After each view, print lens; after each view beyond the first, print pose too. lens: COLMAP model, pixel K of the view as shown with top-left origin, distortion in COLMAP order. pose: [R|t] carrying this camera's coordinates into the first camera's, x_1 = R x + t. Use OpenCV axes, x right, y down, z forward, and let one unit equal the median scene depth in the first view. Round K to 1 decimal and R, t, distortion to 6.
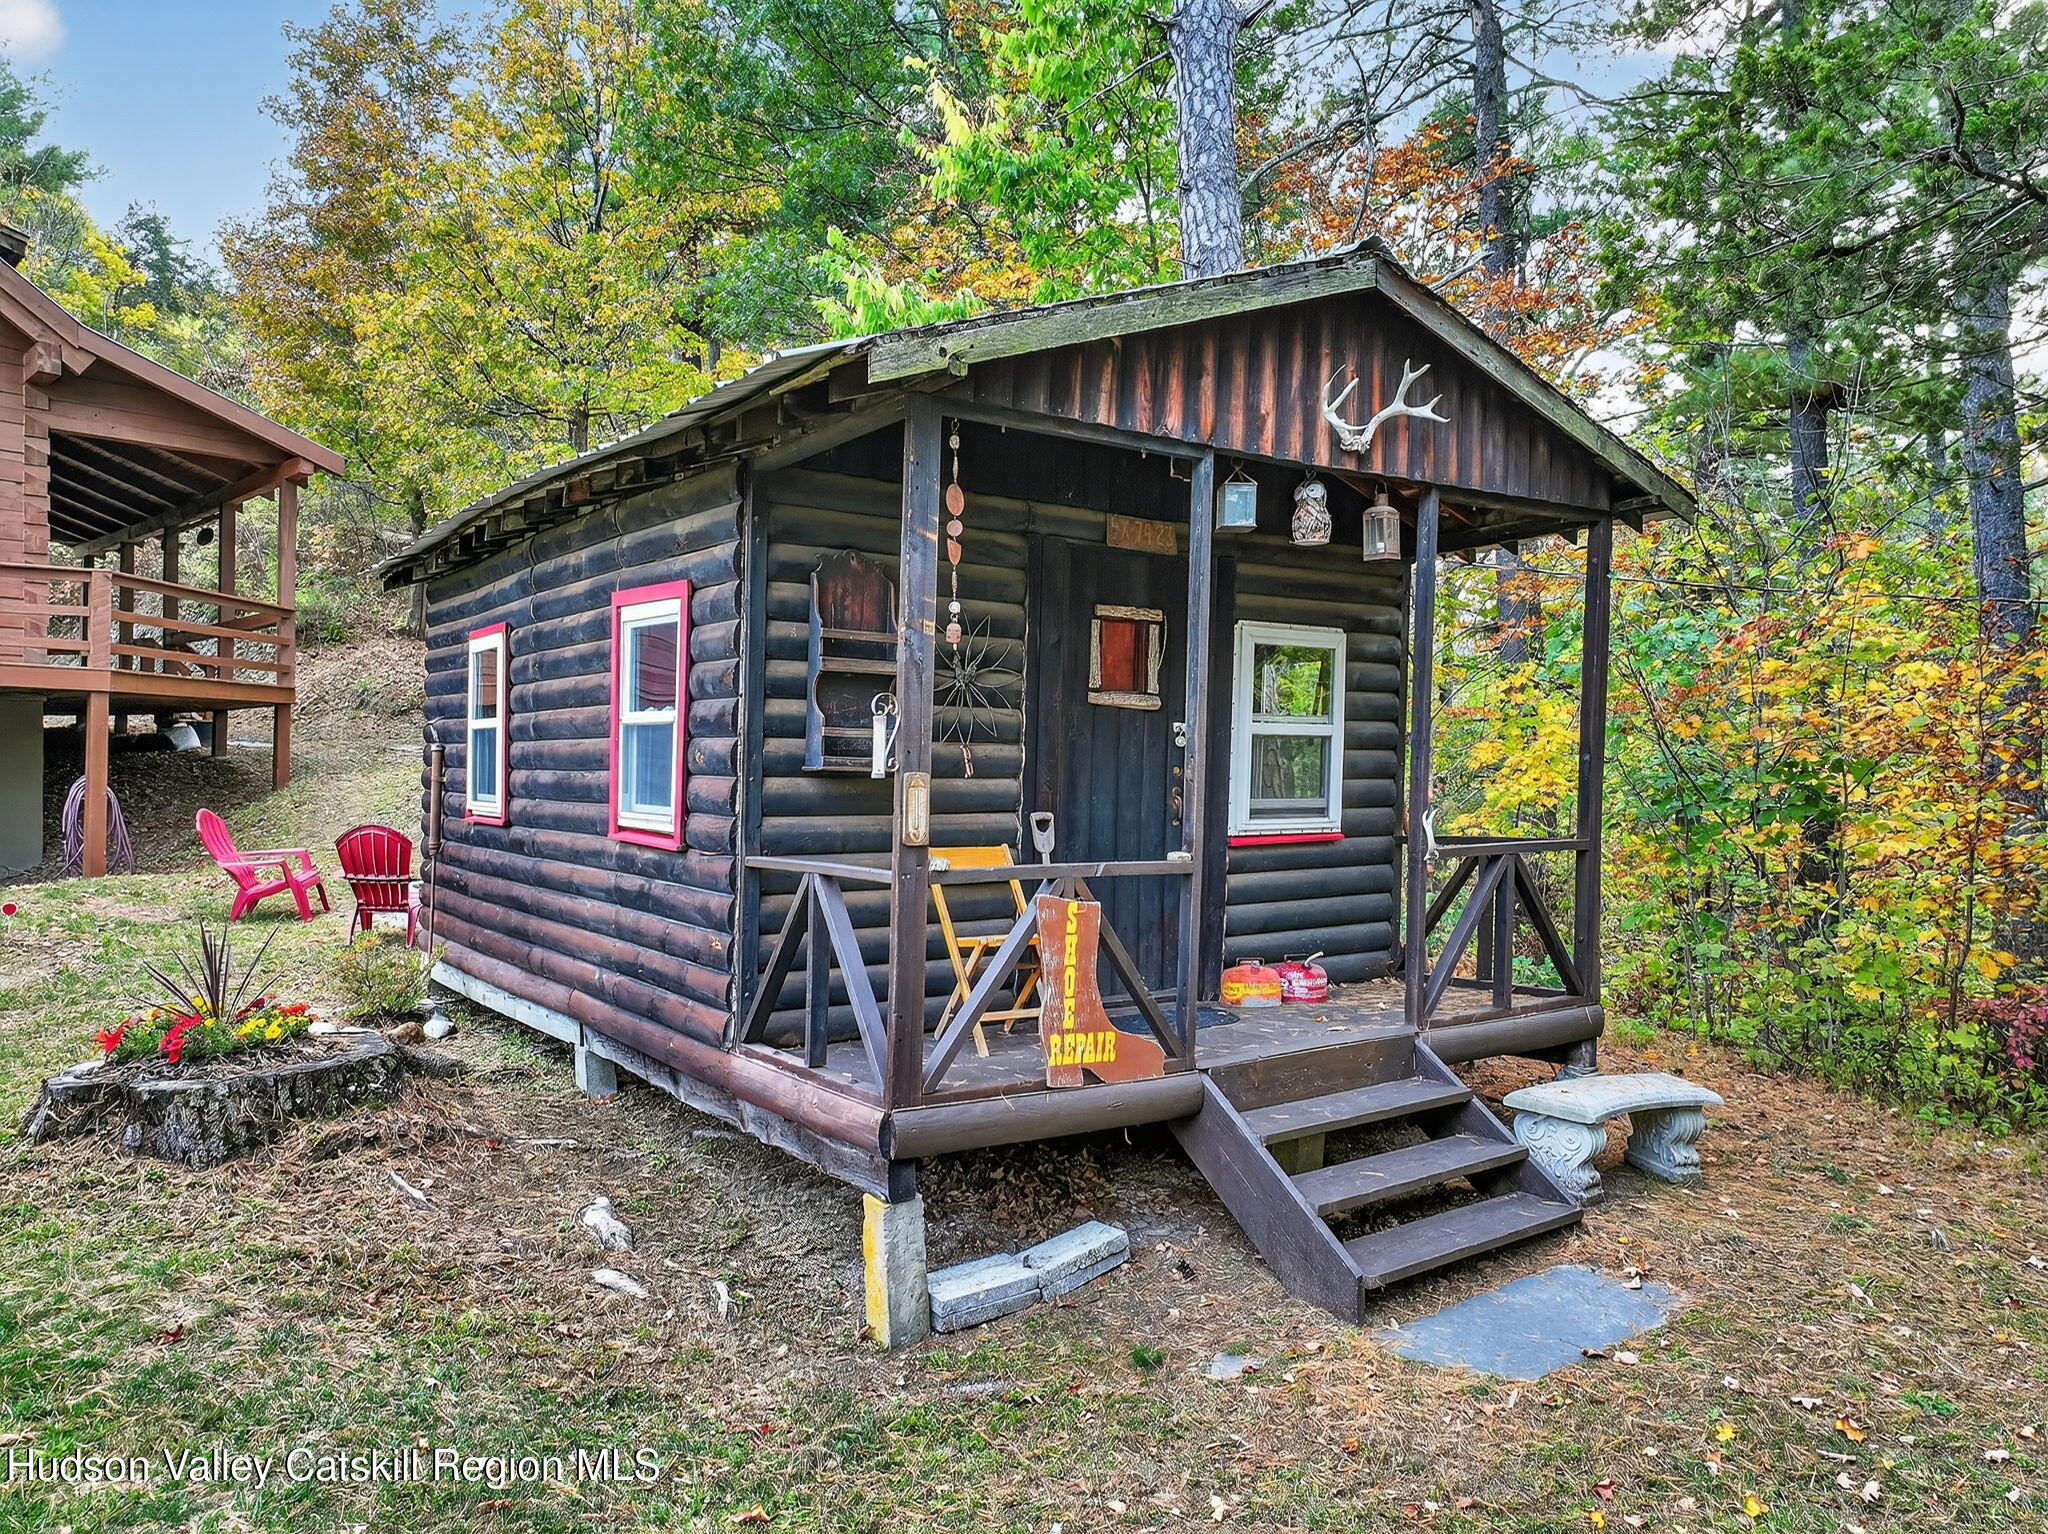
lens RADIAL K [[1526.3, 0, 942.9], [0, 1526.3, 762.3], [0, 0, 1]] dist [0.000113, 0.000655]
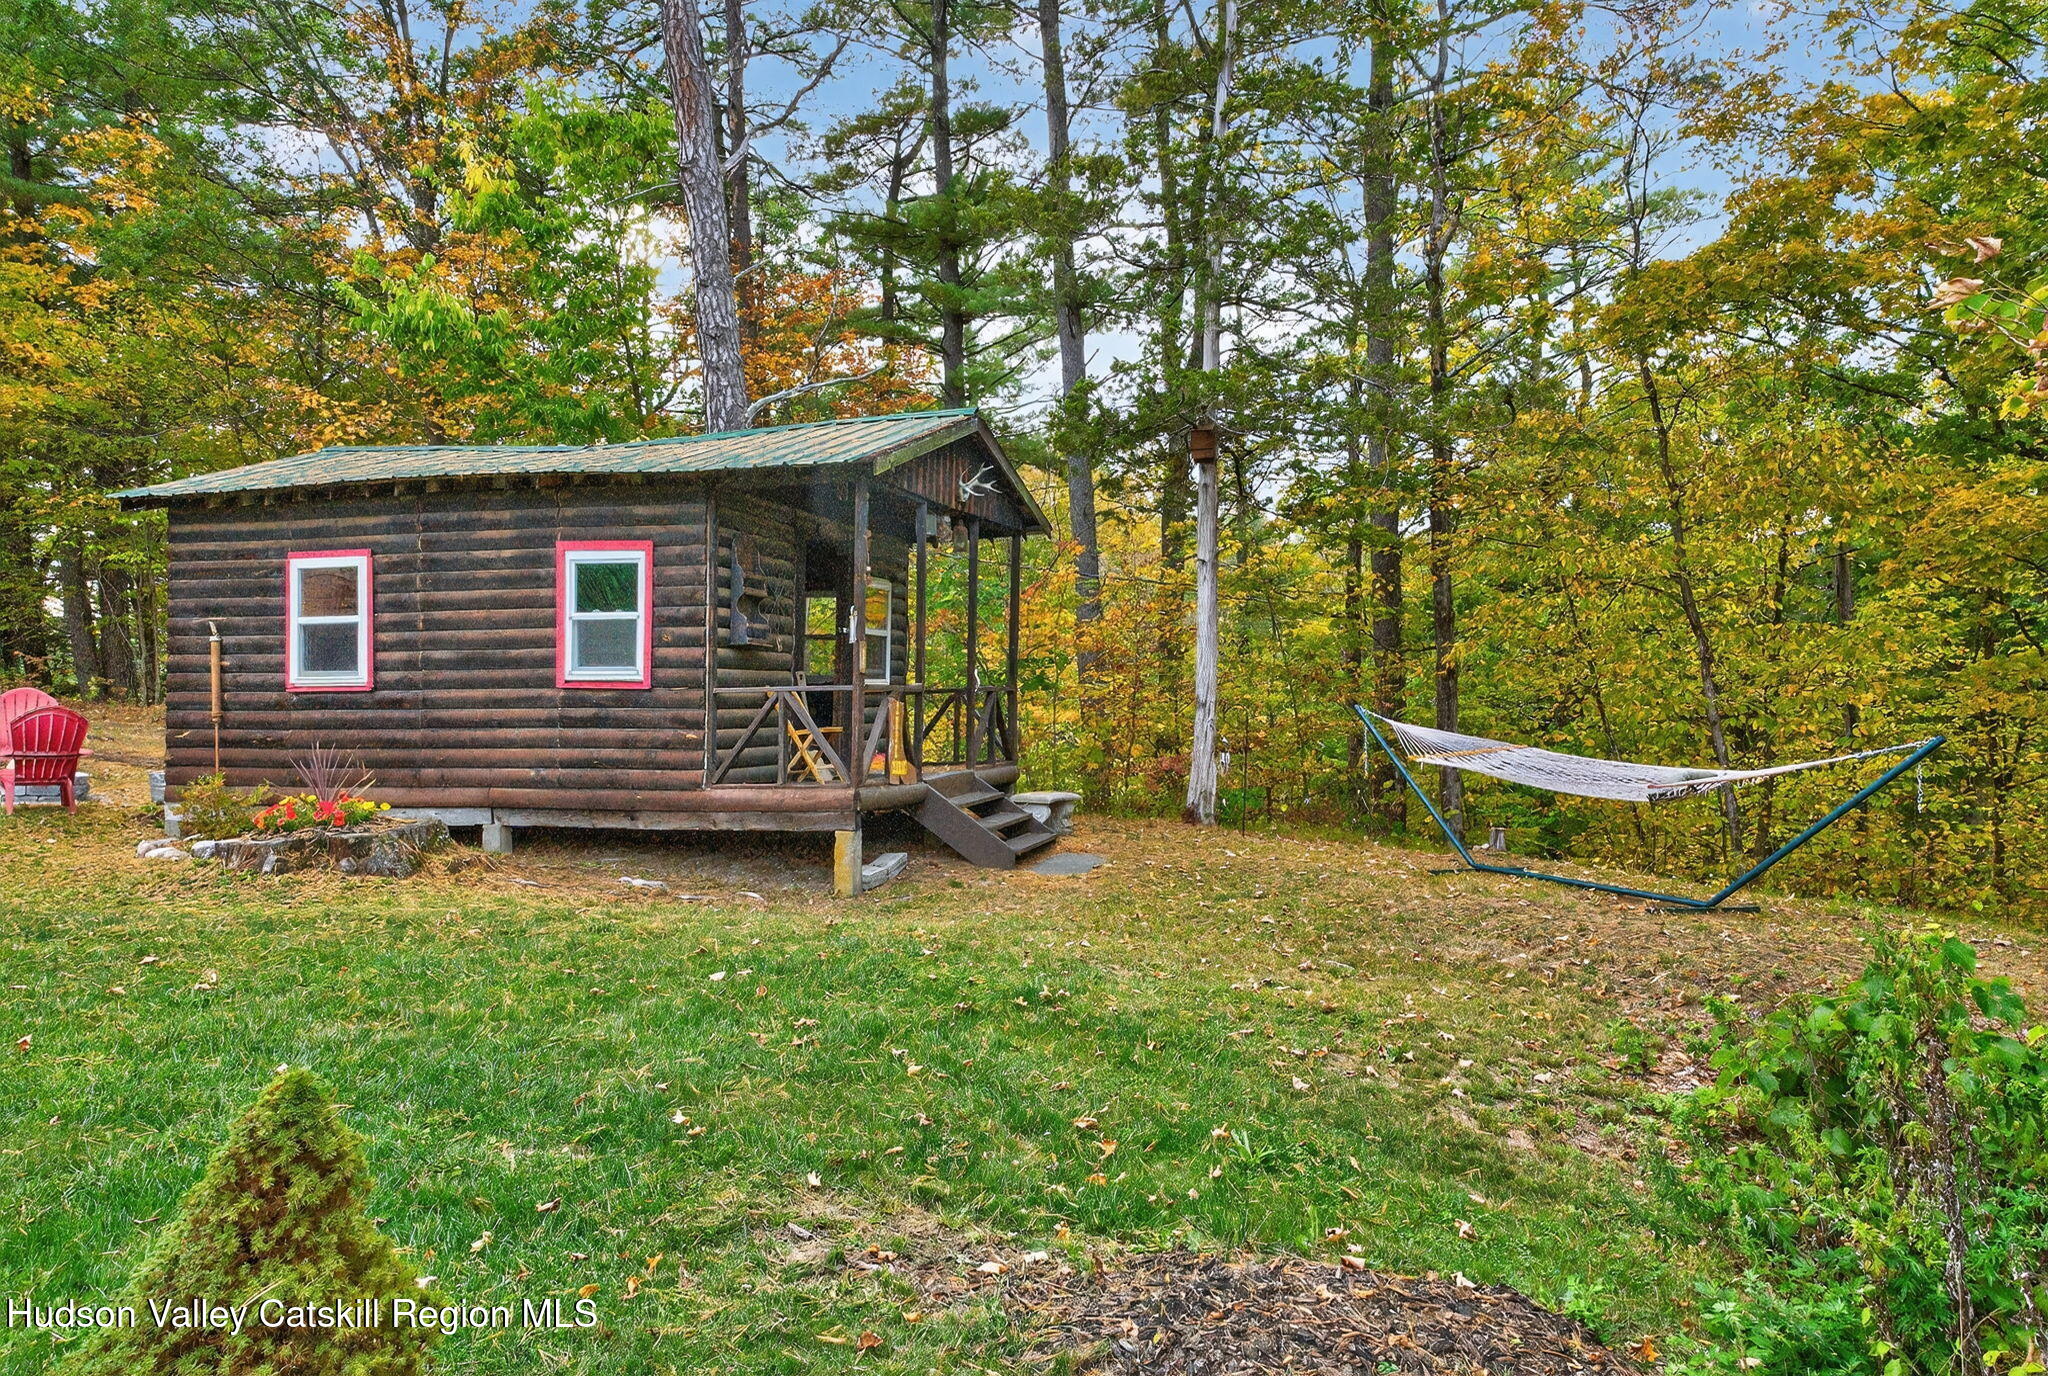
lens RADIAL K [[1791.5, 0, 1024.0], [0, 1791.5, 688.0], [0, 0, 1]] dist [0.094013, -0.008820]
pose [[0.759001, -0.001518, 0.651087, -1.267270], [0.009407, 0.999918, -0.008636, 0.081630], [-0.651021, 0.012679, 0.758954, -0.953119]]
